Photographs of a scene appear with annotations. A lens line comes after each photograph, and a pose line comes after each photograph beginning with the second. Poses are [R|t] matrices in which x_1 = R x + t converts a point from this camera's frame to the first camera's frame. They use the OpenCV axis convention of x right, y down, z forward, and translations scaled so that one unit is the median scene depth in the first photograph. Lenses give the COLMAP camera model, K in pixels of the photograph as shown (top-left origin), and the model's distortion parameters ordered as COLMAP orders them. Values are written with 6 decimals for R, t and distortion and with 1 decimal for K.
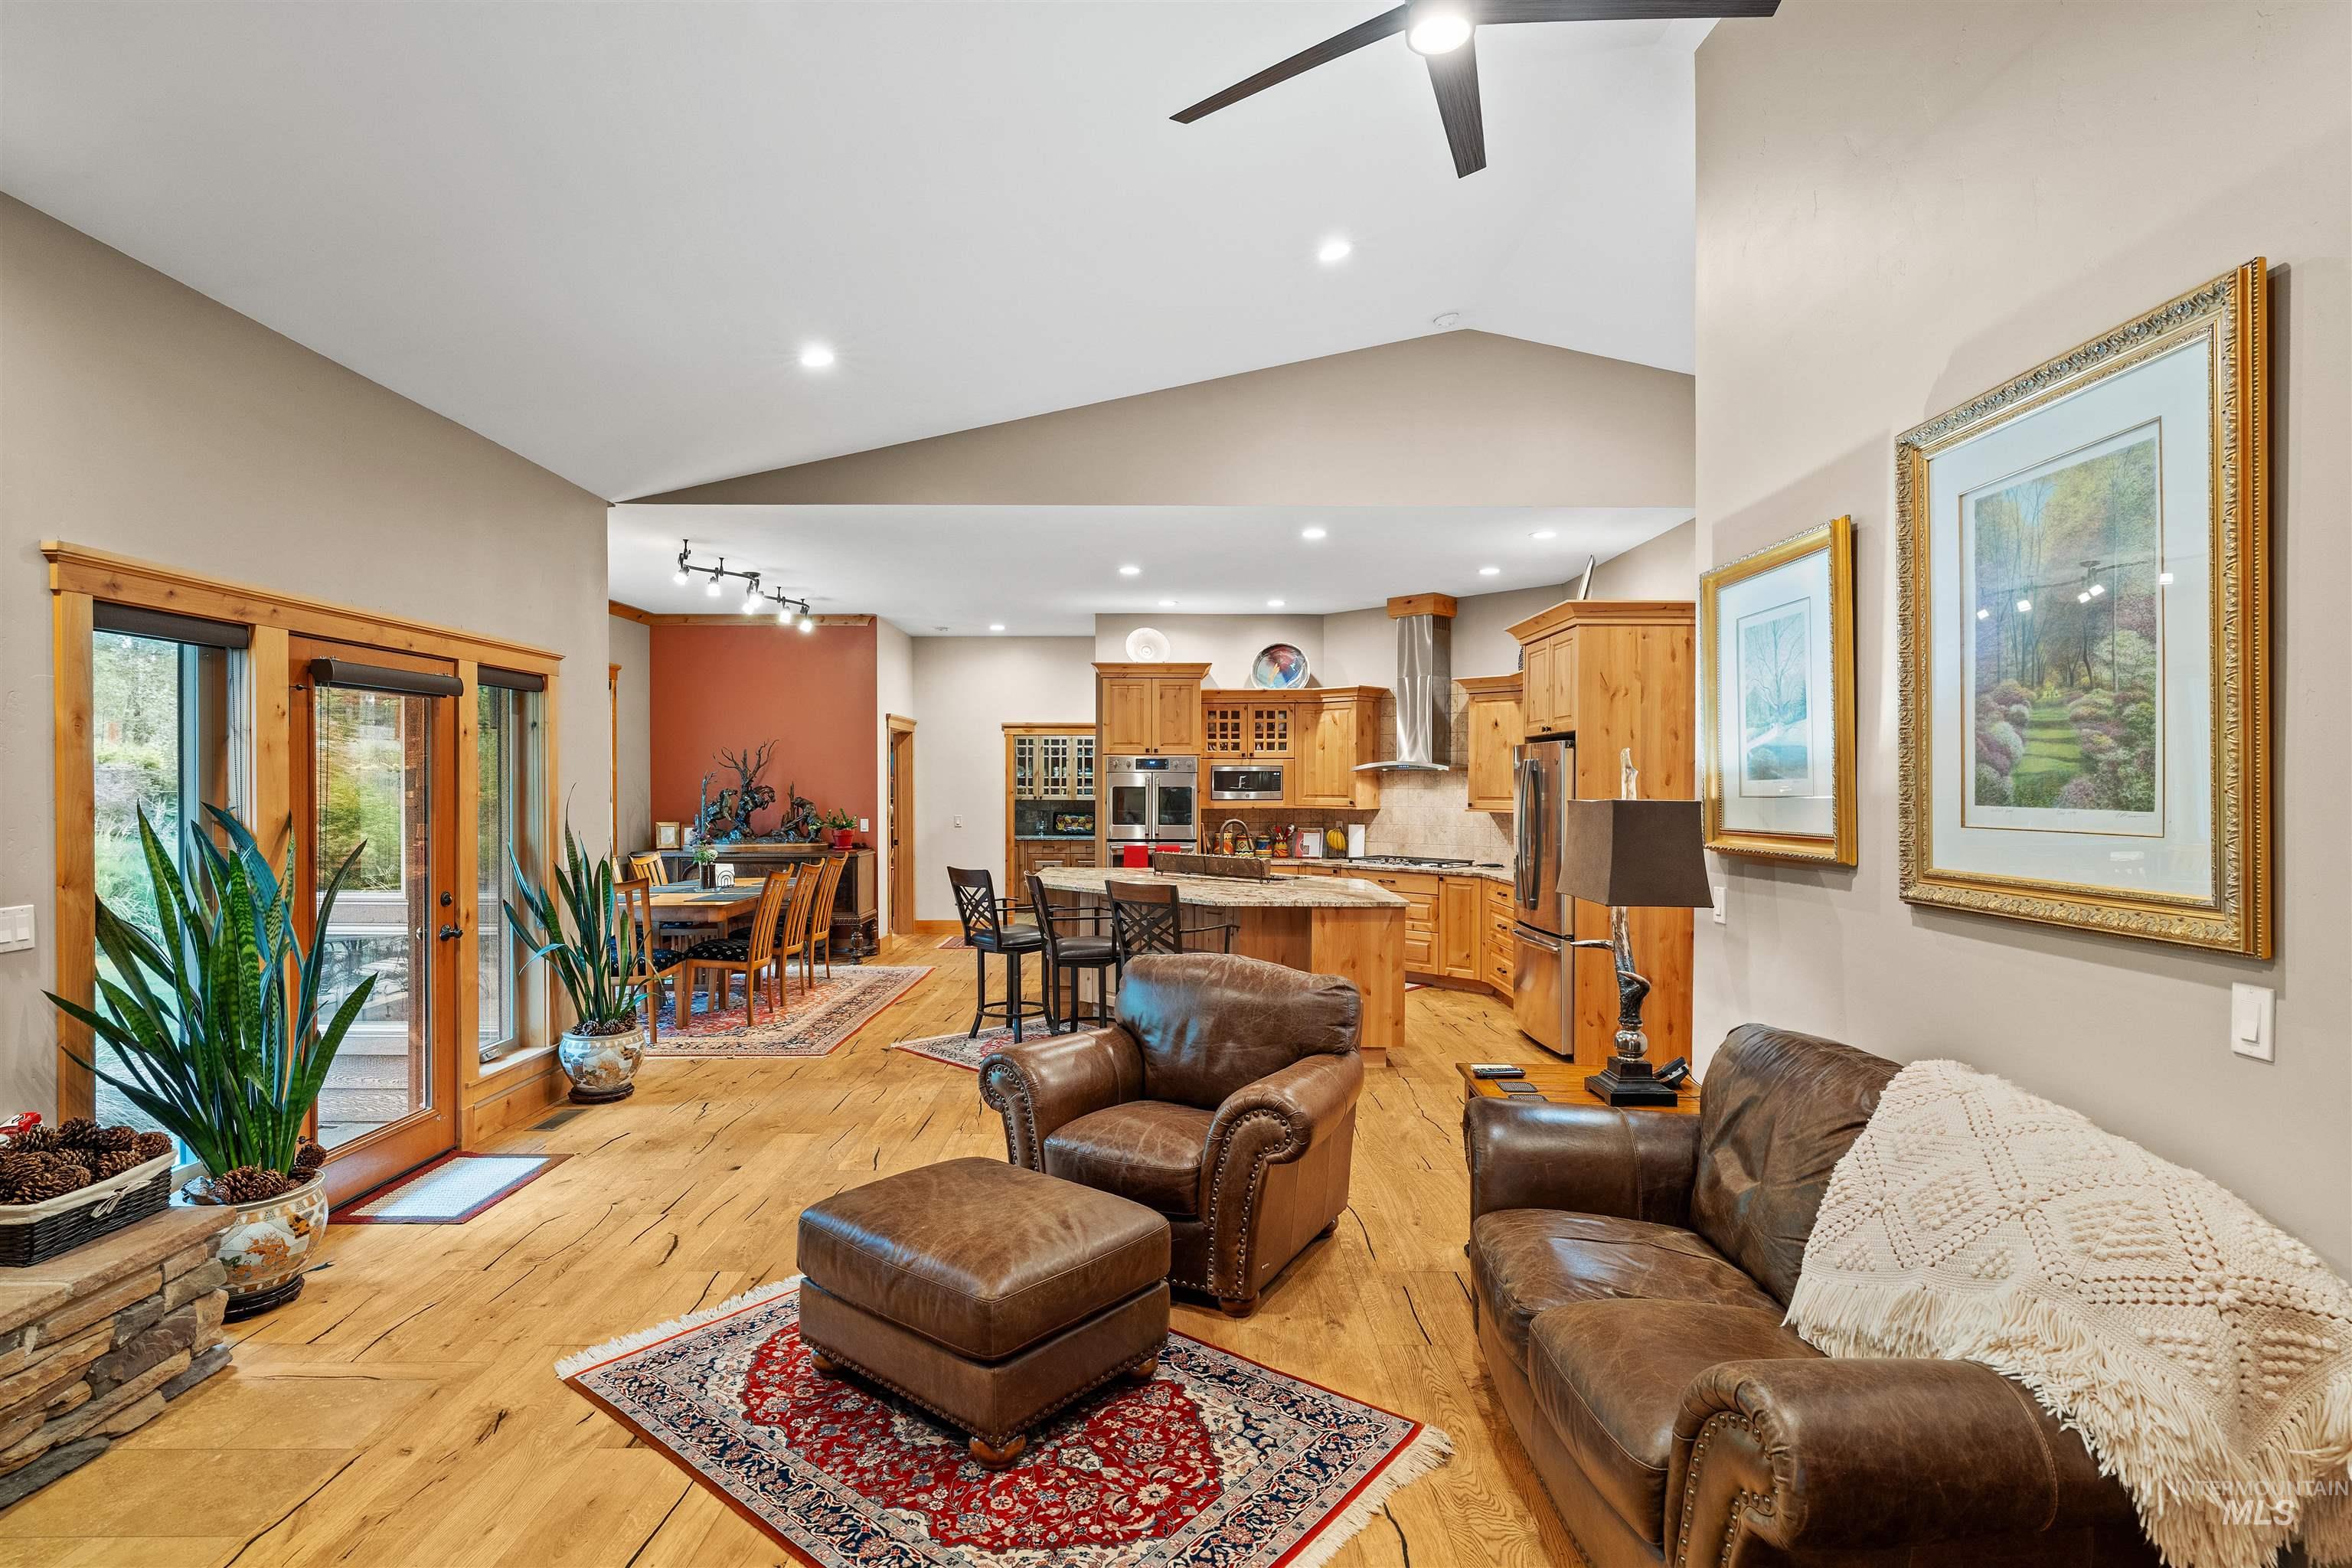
lens RADIAL K [[1150.1, 0, 1161.2], [0, 1150.1, 790.4], [0, 0, 1]] dist [-0.002729, 0.001419]
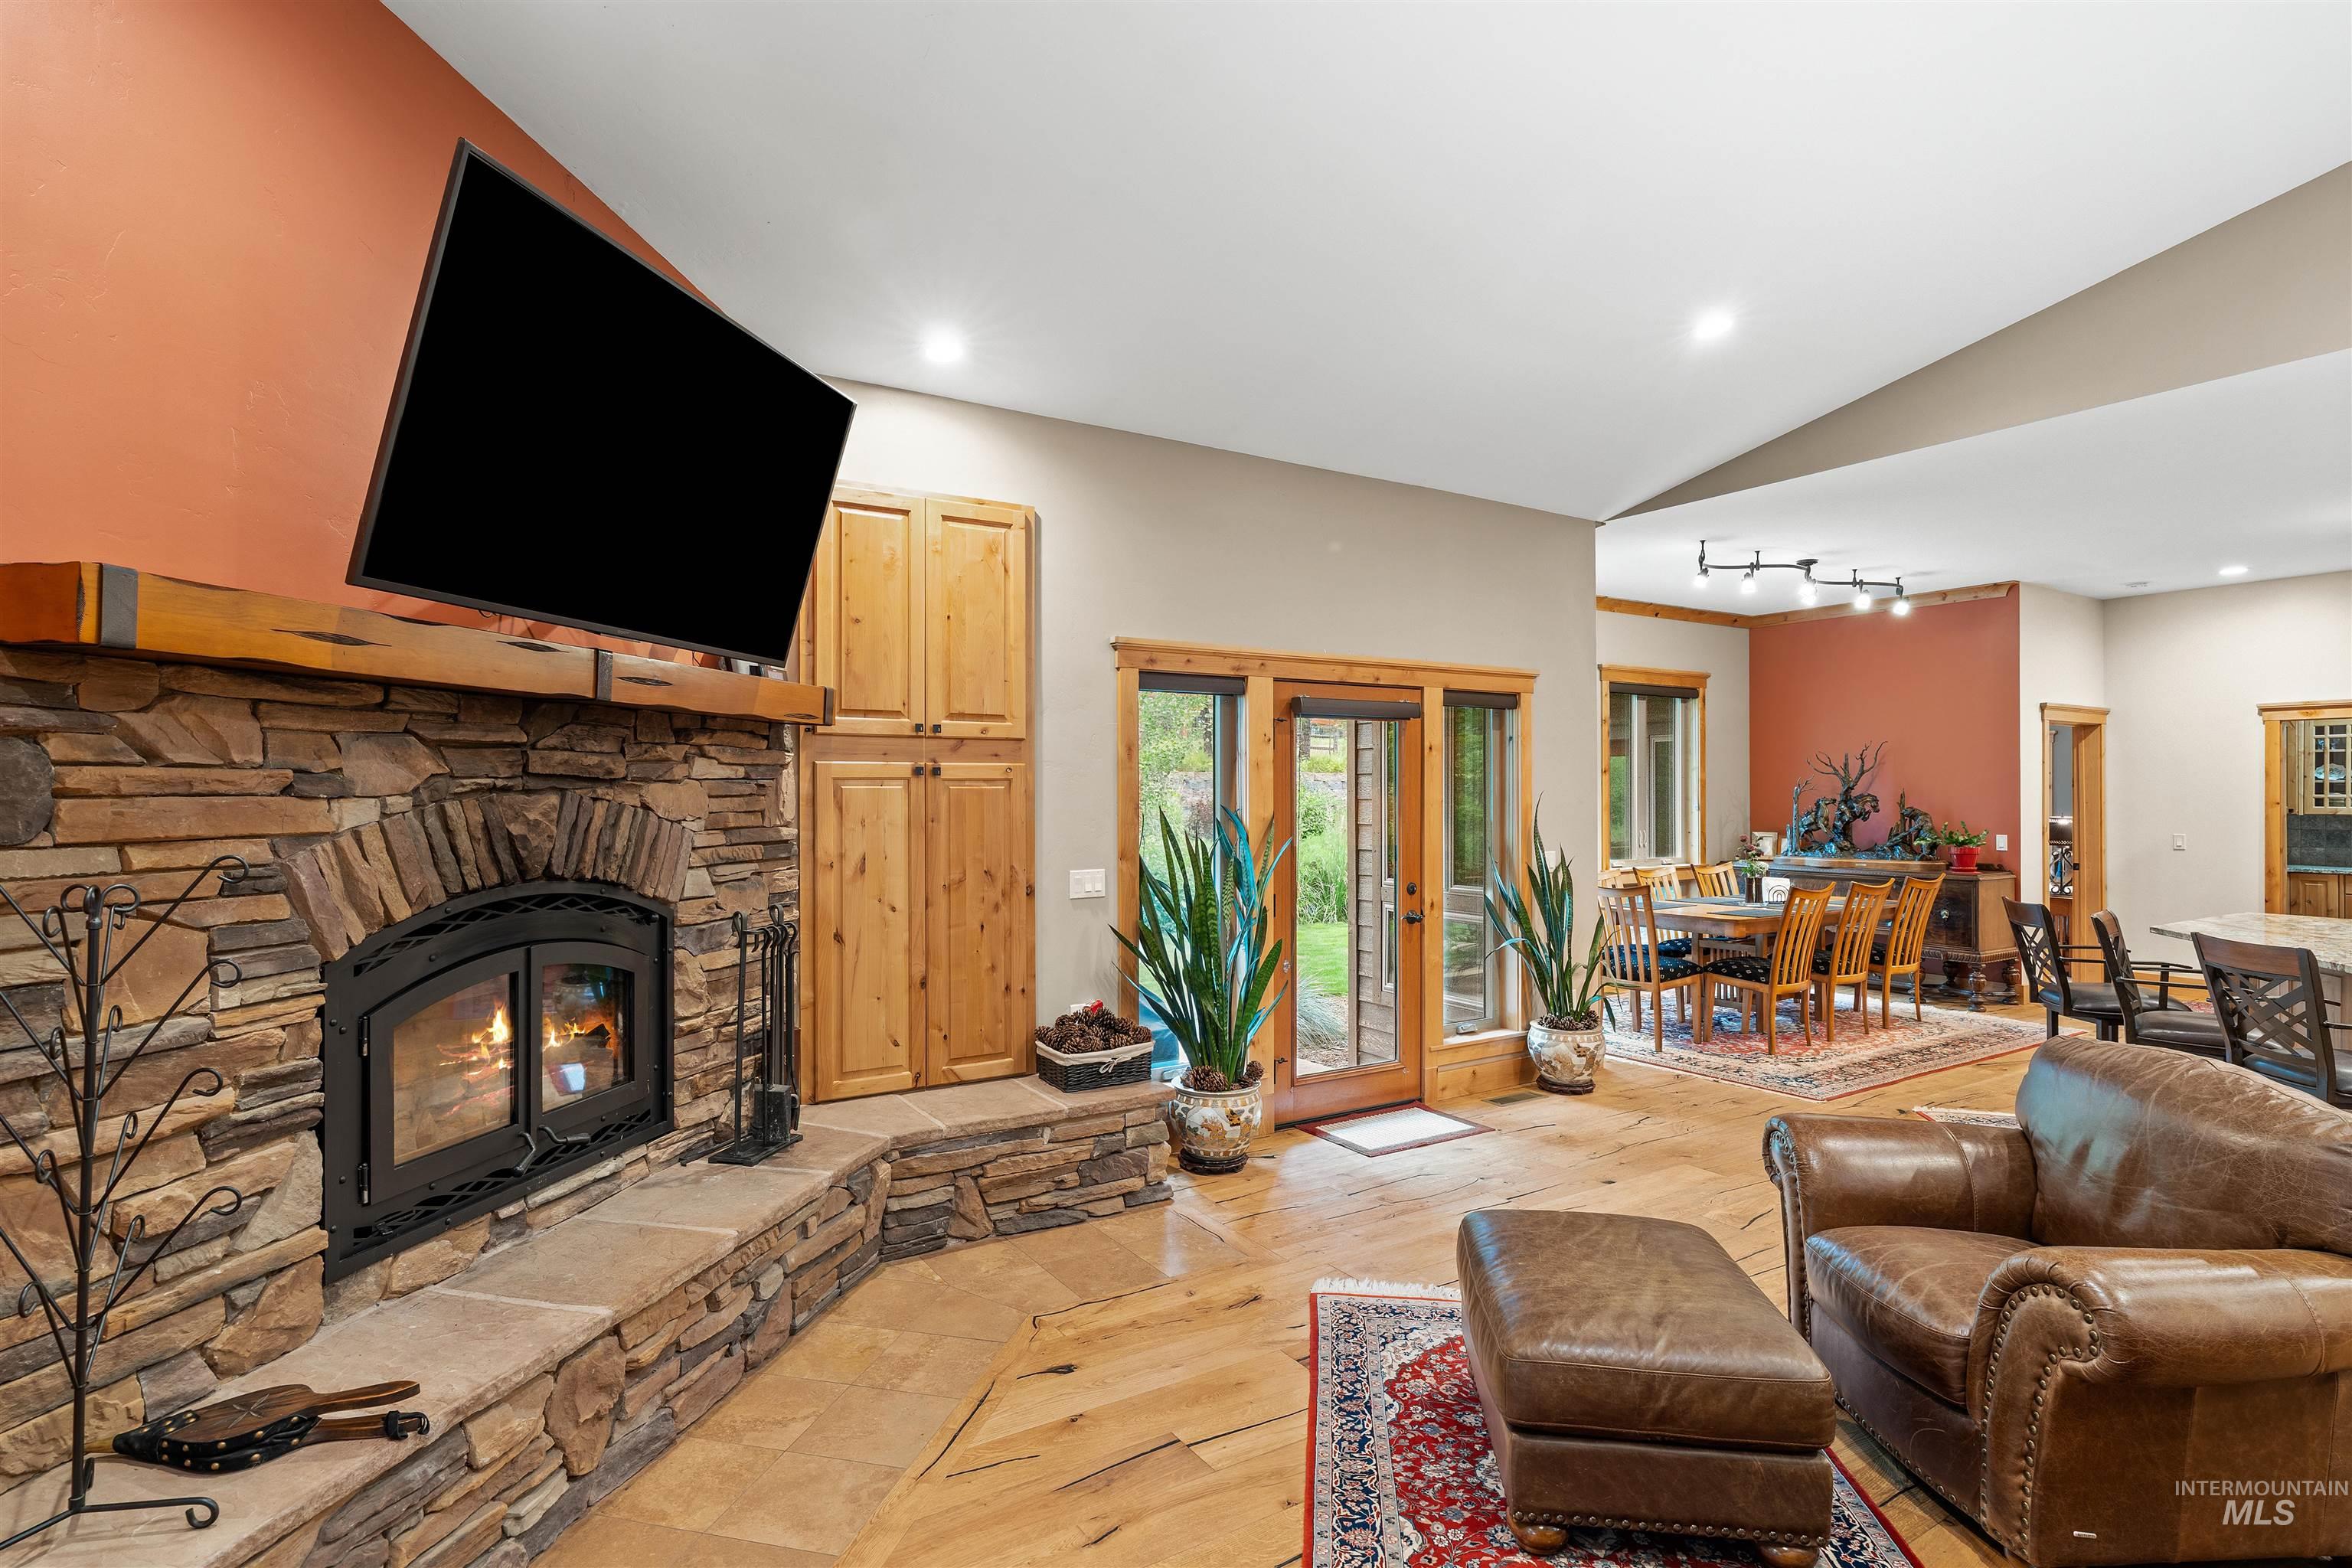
lens RADIAL K [[1150.1, 0, 1161.2], [0, 1150.1, 790.4], [0, 0, 1]] dist [-0.002729, 0.001419]
pose [[0.526409, -0.003116, -0.850226, 0.363491], [-0.003361, 0.999978, -0.005746, 0.000456], [0.850225, 0.005883, 0.526387, 0.211870]]
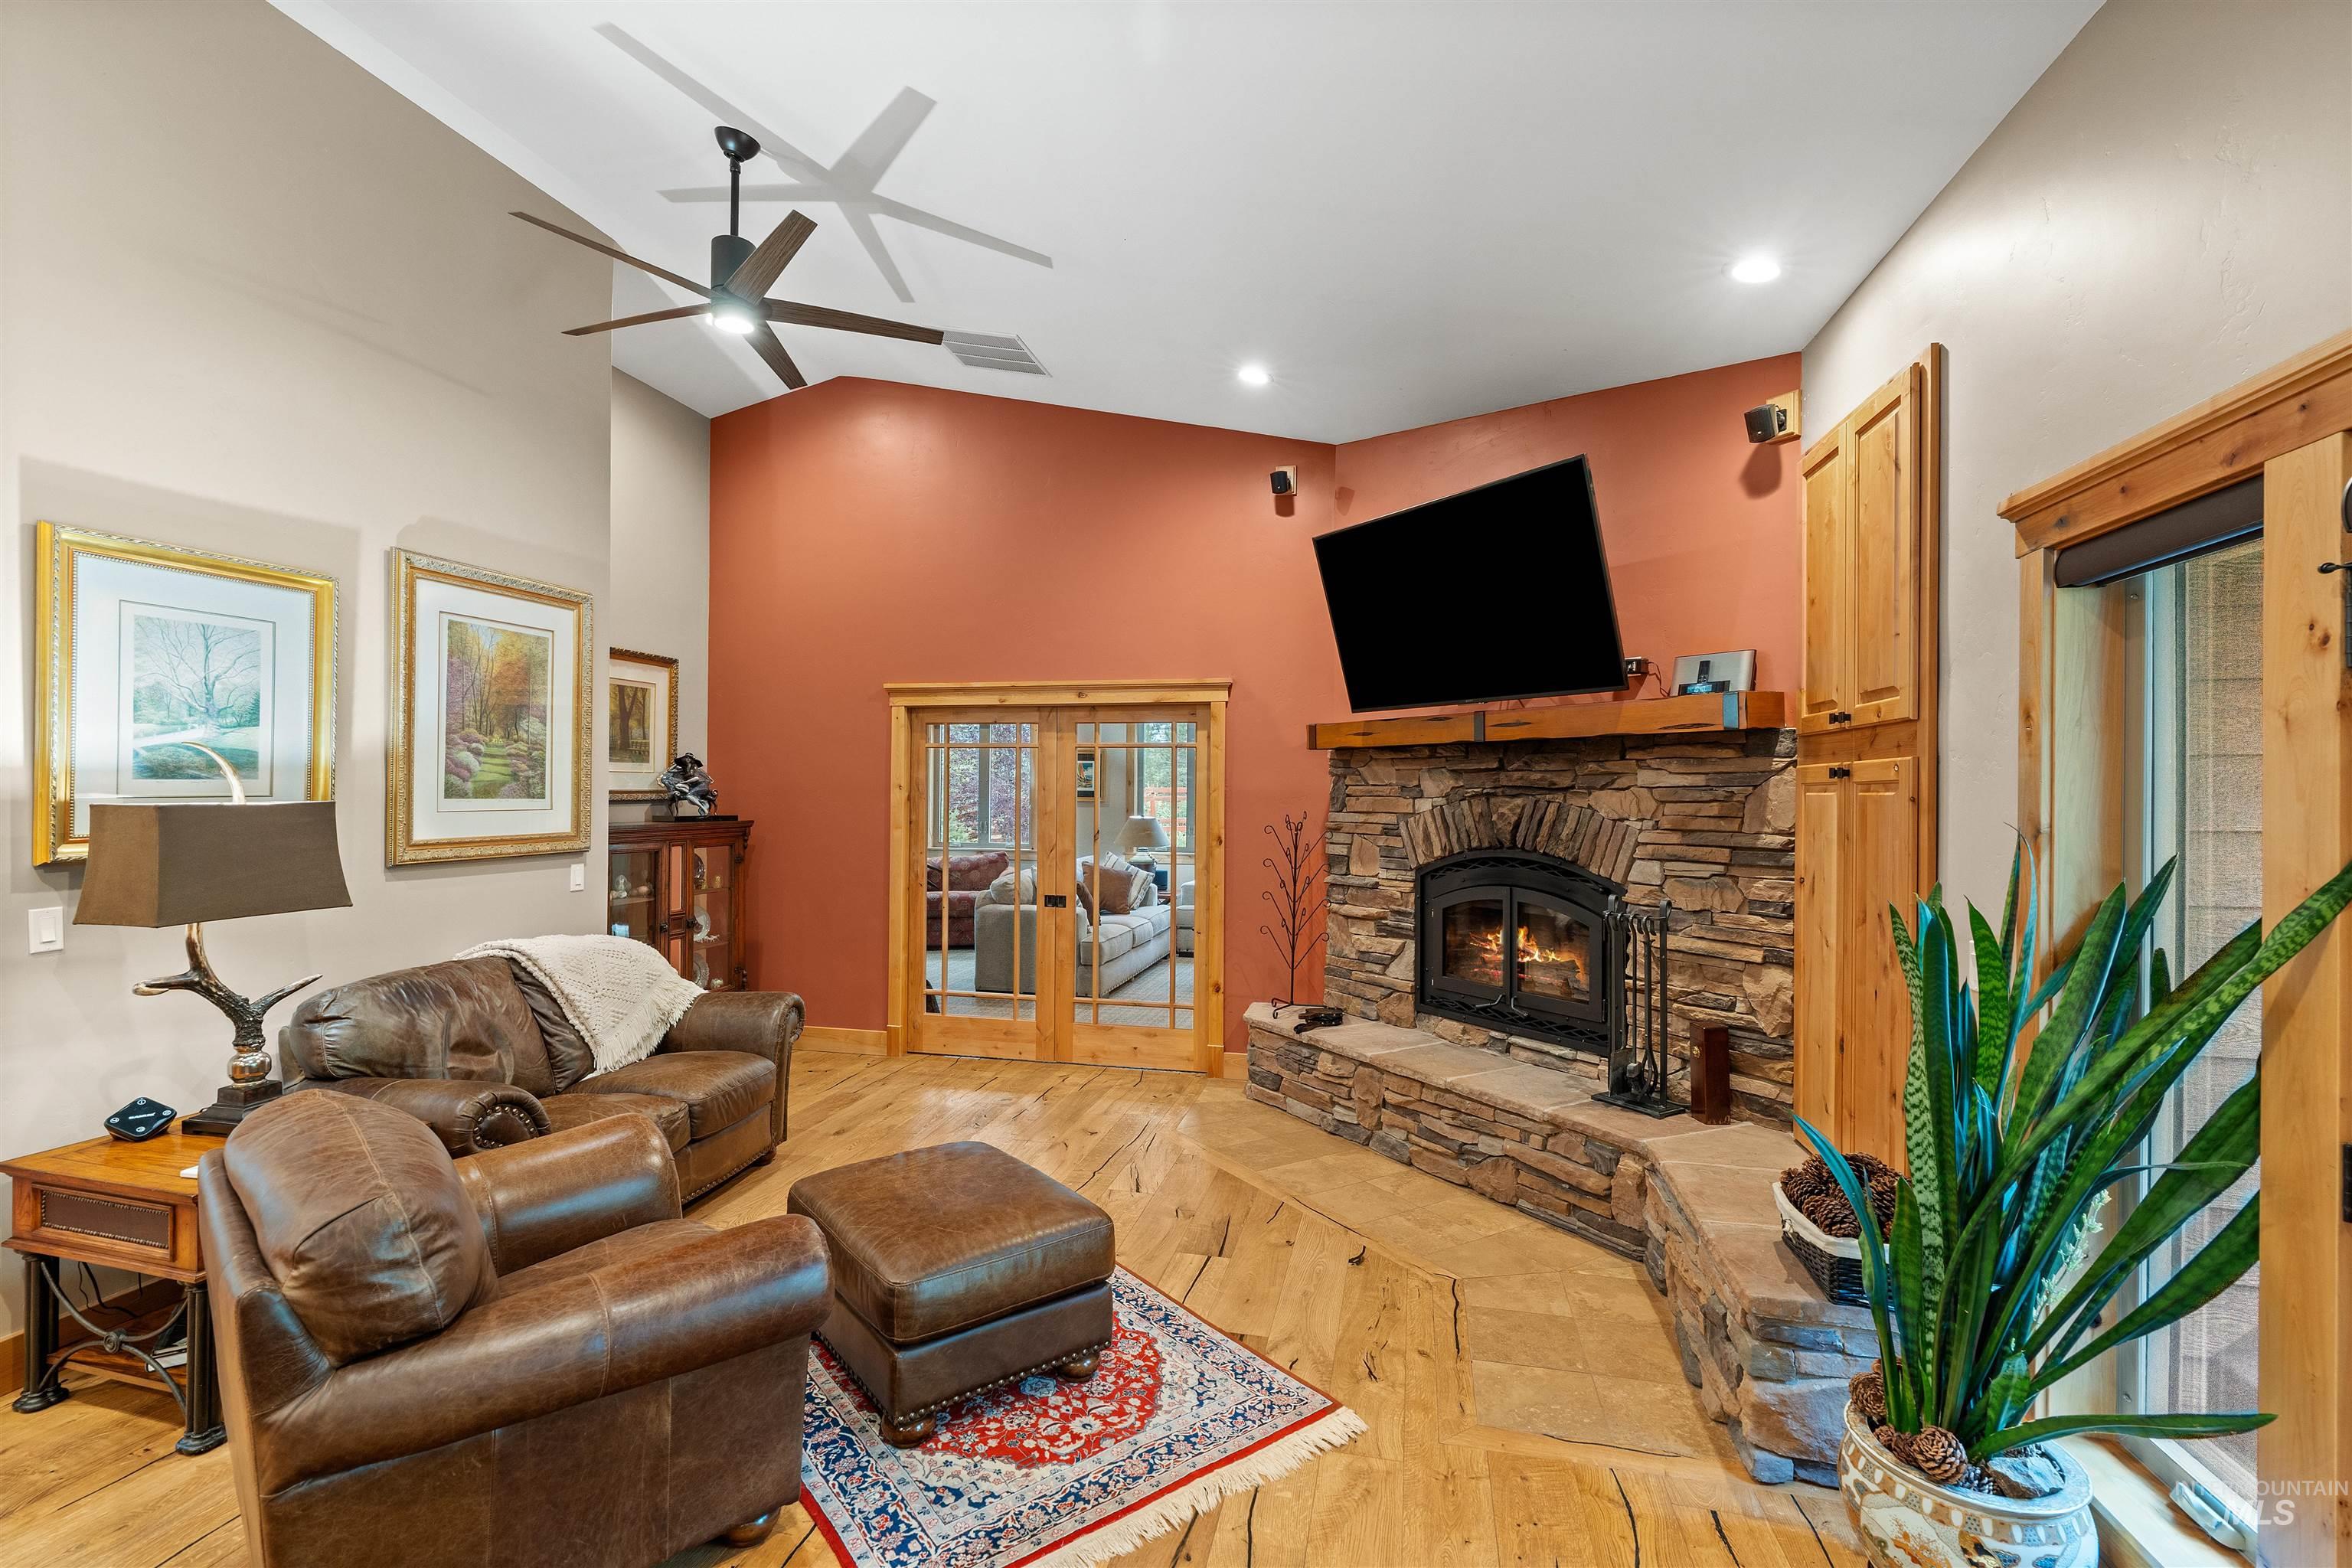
lens RADIAL K [[1064.5, 0, 1176.0], [0, 1064.5, 784.0], [0, 0, 1]] dist [-0.001081, -0.000301]
pose [[-0.976063, -0.008440, 0.217325, -0.507449], [-0.008972, 0.999959, -0.001461, -0.011765], [-0.217303, -0.003376, -0.976098, 1.696395]]
